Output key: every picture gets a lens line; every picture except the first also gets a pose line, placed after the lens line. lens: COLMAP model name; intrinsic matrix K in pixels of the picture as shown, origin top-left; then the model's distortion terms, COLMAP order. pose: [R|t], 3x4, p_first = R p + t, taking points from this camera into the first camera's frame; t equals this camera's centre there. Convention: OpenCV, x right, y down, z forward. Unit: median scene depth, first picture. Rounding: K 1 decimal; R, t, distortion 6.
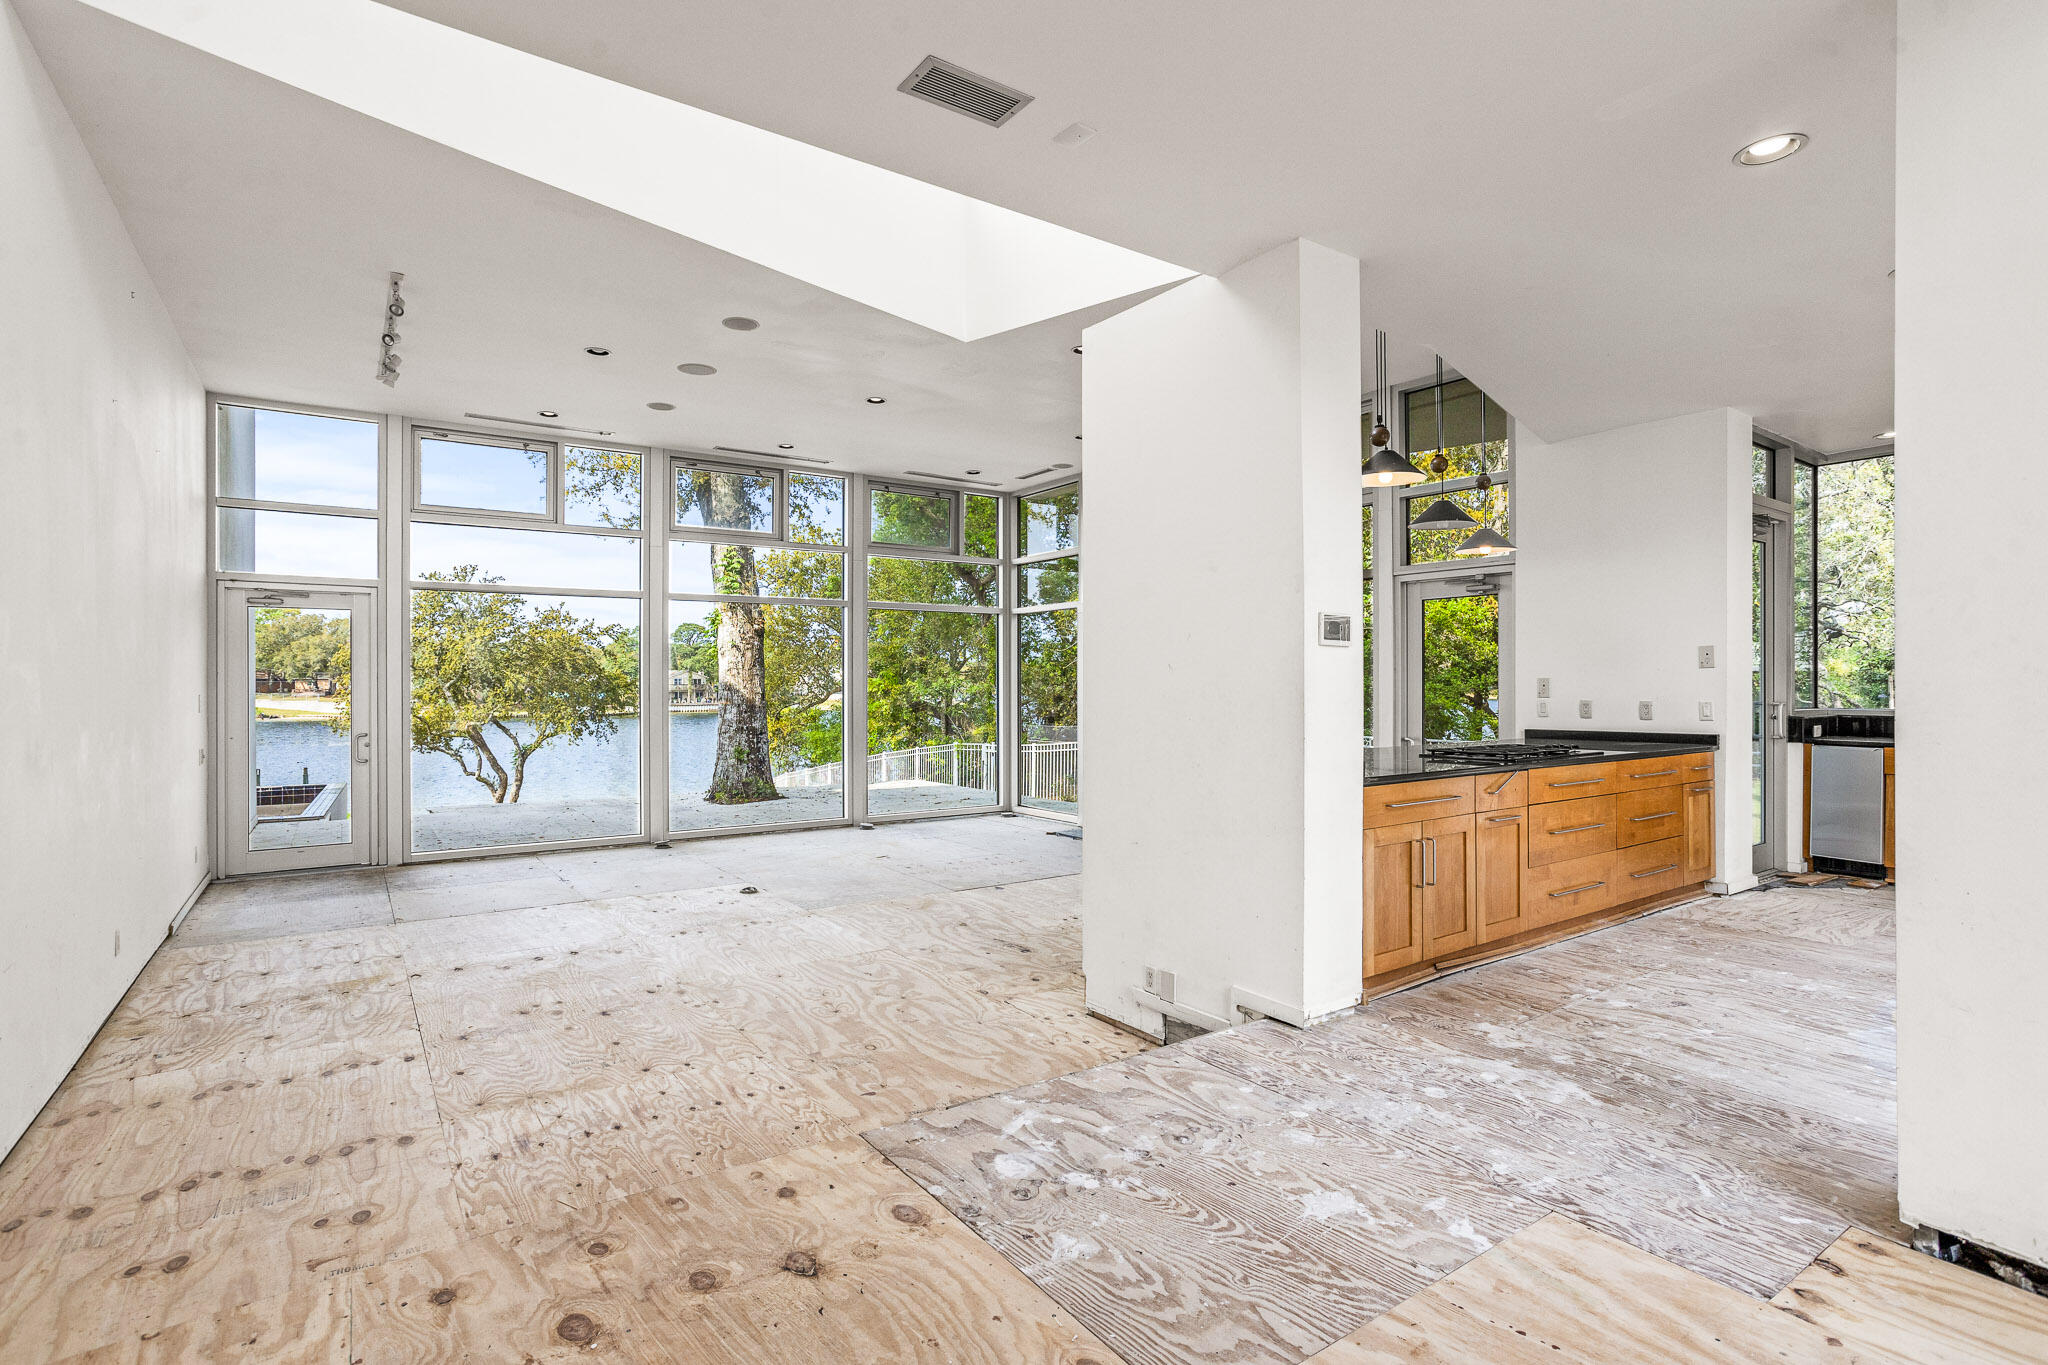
lens RADIAL K [[1003.7, 0, 1023.5], [0, 1003.7, 686.8], [0, 0, 1]] dist [-0.024762, 0.000875]
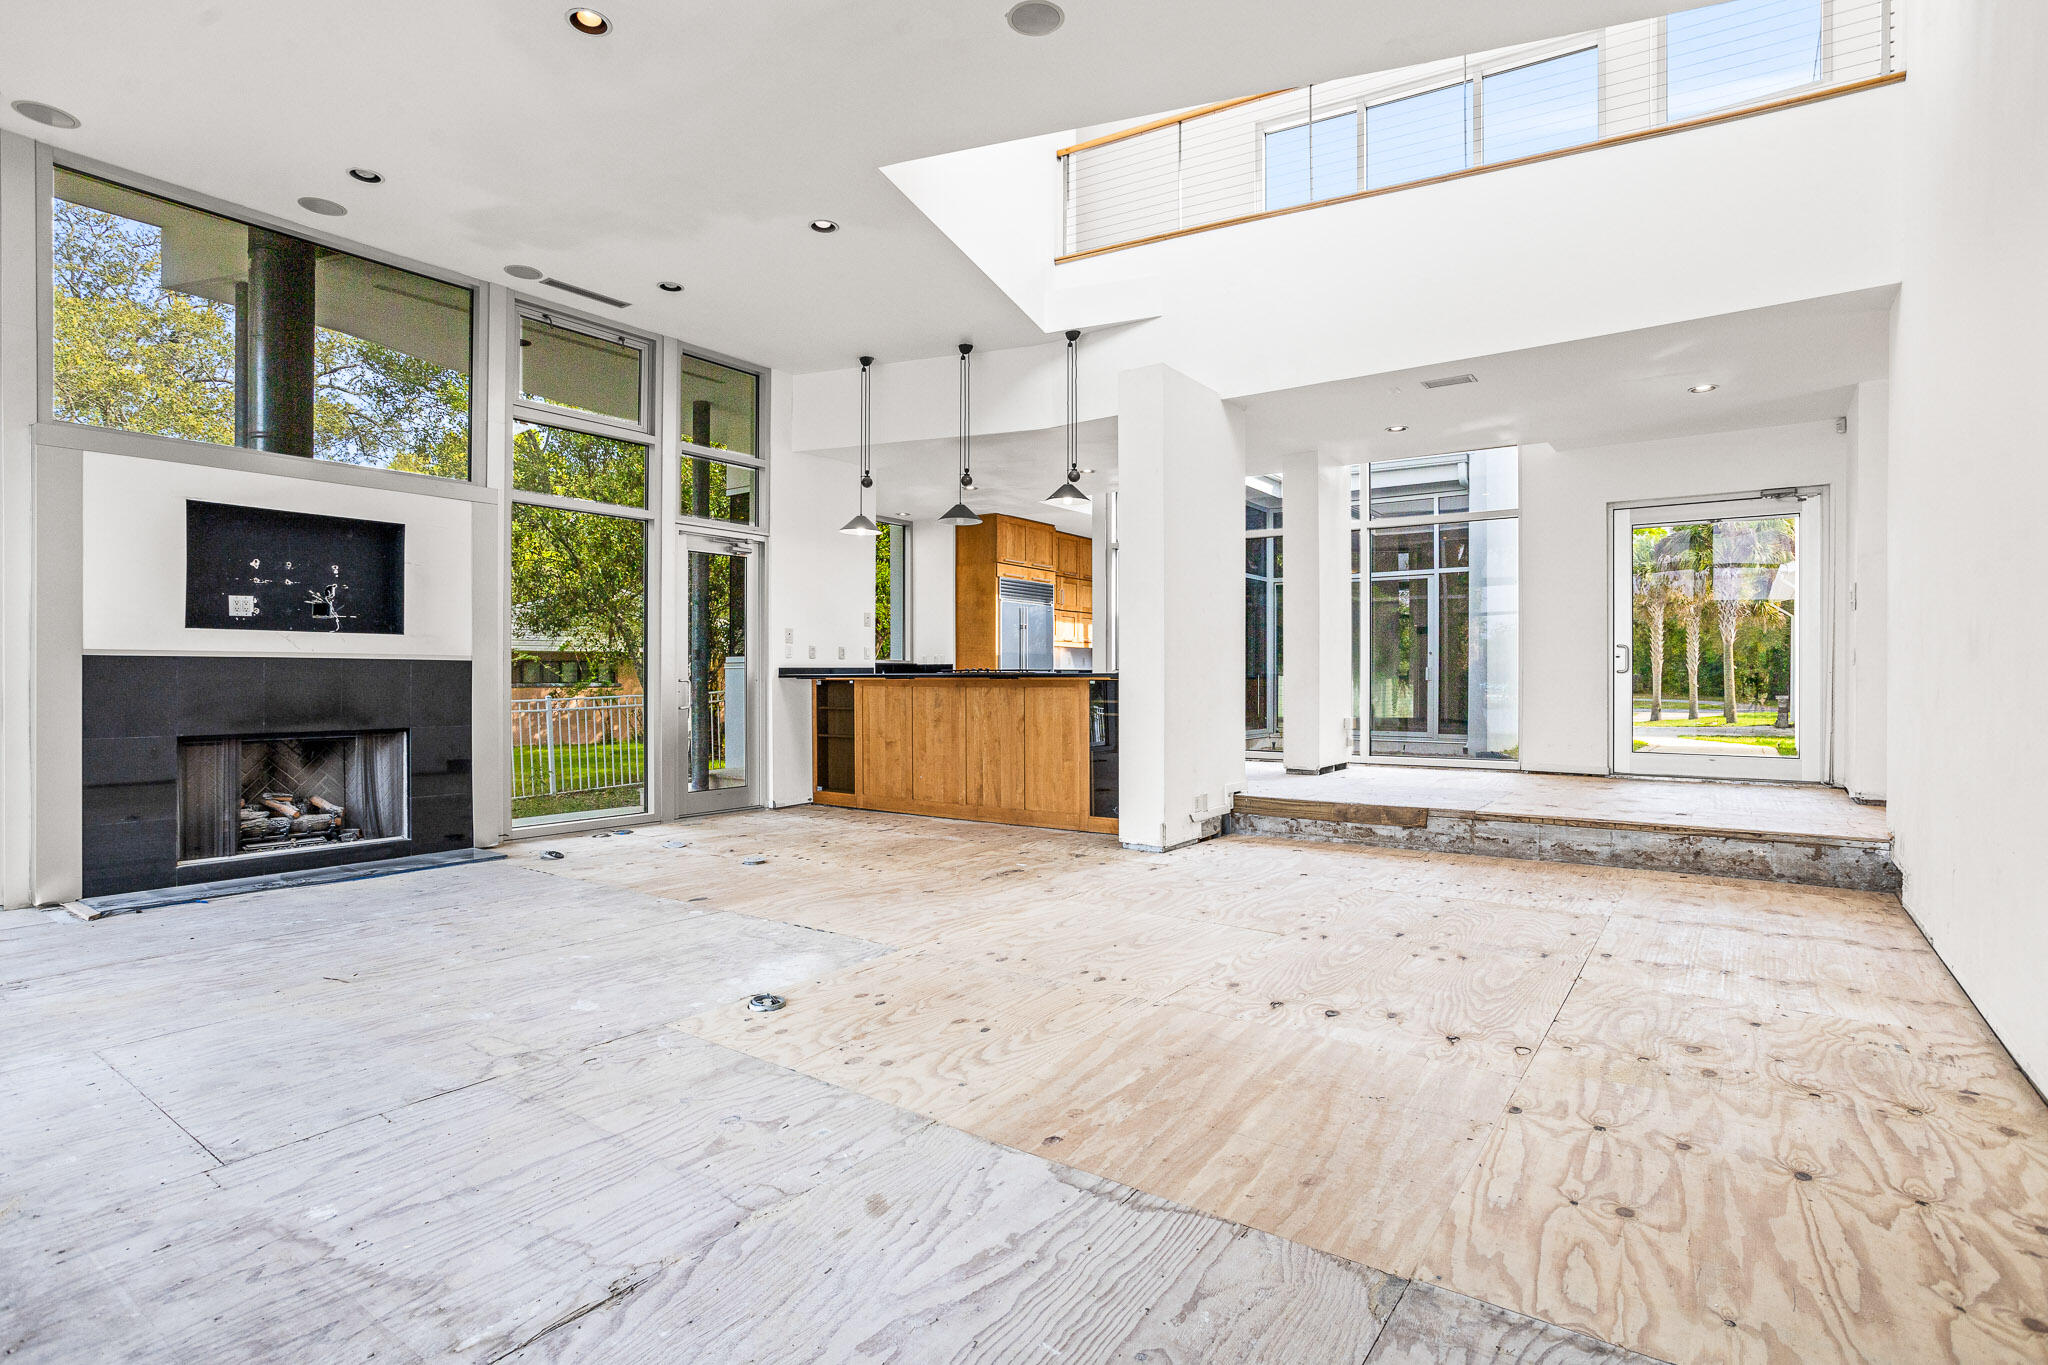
lens RADIAL K [[1015.8, 0, 1028.9], [0, 1015.8, 684.8], [0, 0, 1]] dist [-0.048340, 0.030245]
pose [[-0.339824, -0.009613, 0.940440, -0.845032], [0.004168, 0.999923, 0.011726, 0.051695], [-0.940480, 0.007904, -0.339758, 1.166092]]
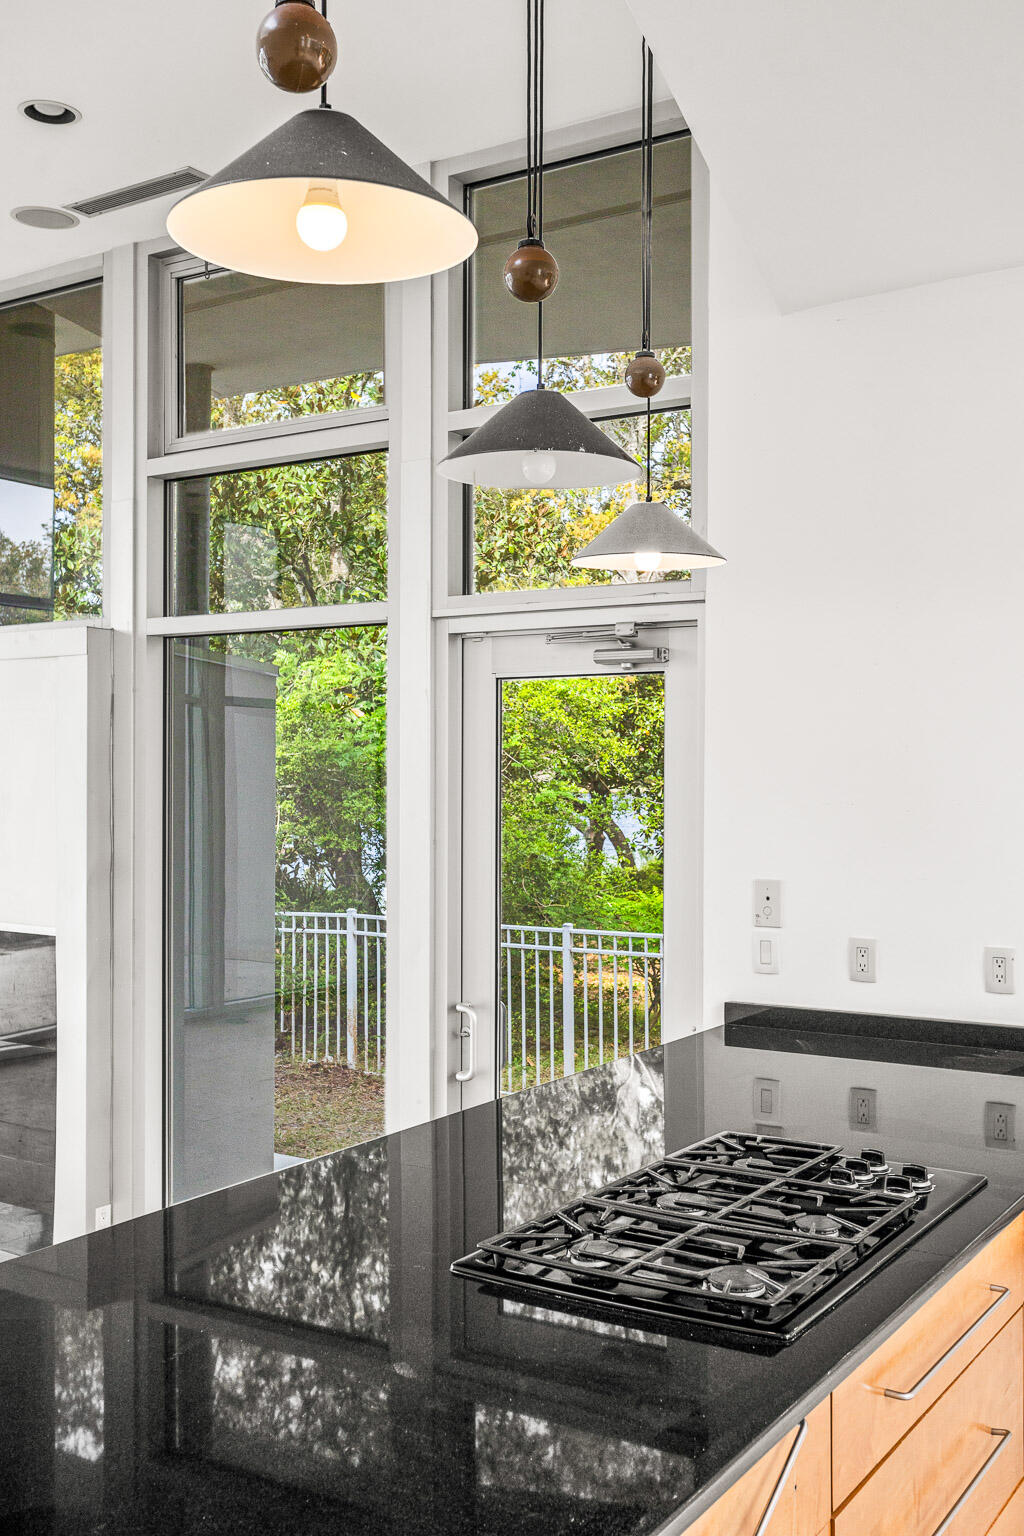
lens RADIAL K [[1531.2, 0, 512.0], [0, 1531.2, 768.0], [0, 0, 1]] dist [0.003004, 0.003157]
pose [[0.929988, 0.002947, 0.367578, 0.190329], [-0.002698, 0.999996, -0.001192, -0.054456], [-0.367580, 0.000117, 0.929992, 0.450381]]
